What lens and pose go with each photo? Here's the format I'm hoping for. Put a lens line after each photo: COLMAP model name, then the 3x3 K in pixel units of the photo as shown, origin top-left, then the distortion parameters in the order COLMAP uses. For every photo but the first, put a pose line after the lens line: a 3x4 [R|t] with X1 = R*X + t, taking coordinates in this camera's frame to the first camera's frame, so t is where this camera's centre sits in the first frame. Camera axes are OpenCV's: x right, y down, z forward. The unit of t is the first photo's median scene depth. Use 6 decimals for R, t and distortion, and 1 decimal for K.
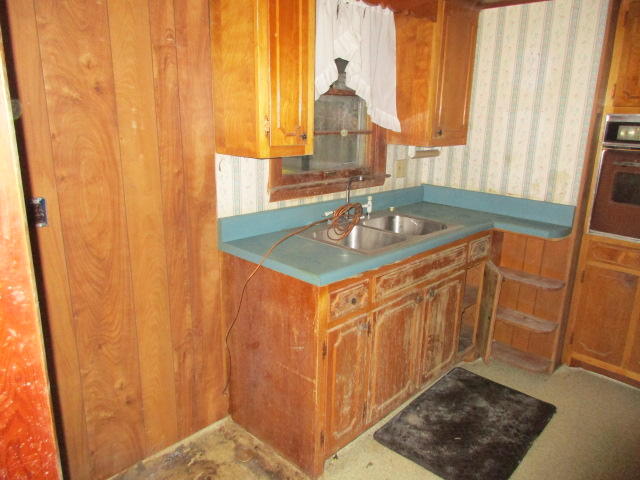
lens RADIAL K [[474.3, 0, 320.4], [0, 474.3, 237.0], [0, 0, 1]] dist [-0.002124, -0.006319]
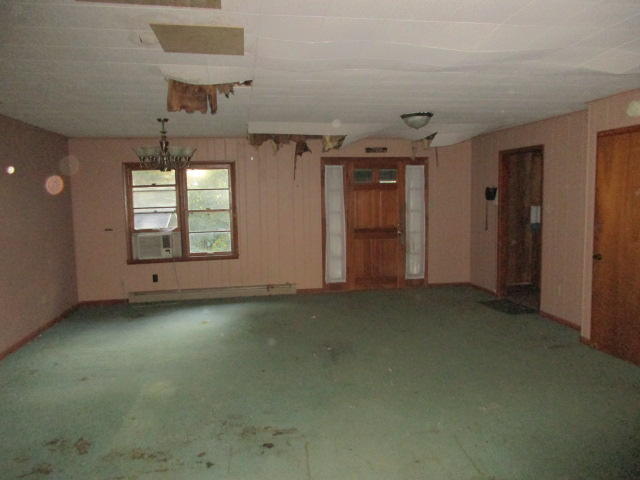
lens RADIAL K [[474.3, 0, 320.2], [0, 474.3, 240.3], [0, 0, 1]] dist [-0.002124, -0.006319]
pose [[0.800723, 0.021491, -0.598650, 0.707101], [-0.122362, 0.984153, -0.128335, 0.793113], [0.586405, 0.176012, 0.790663, -2.954979]]
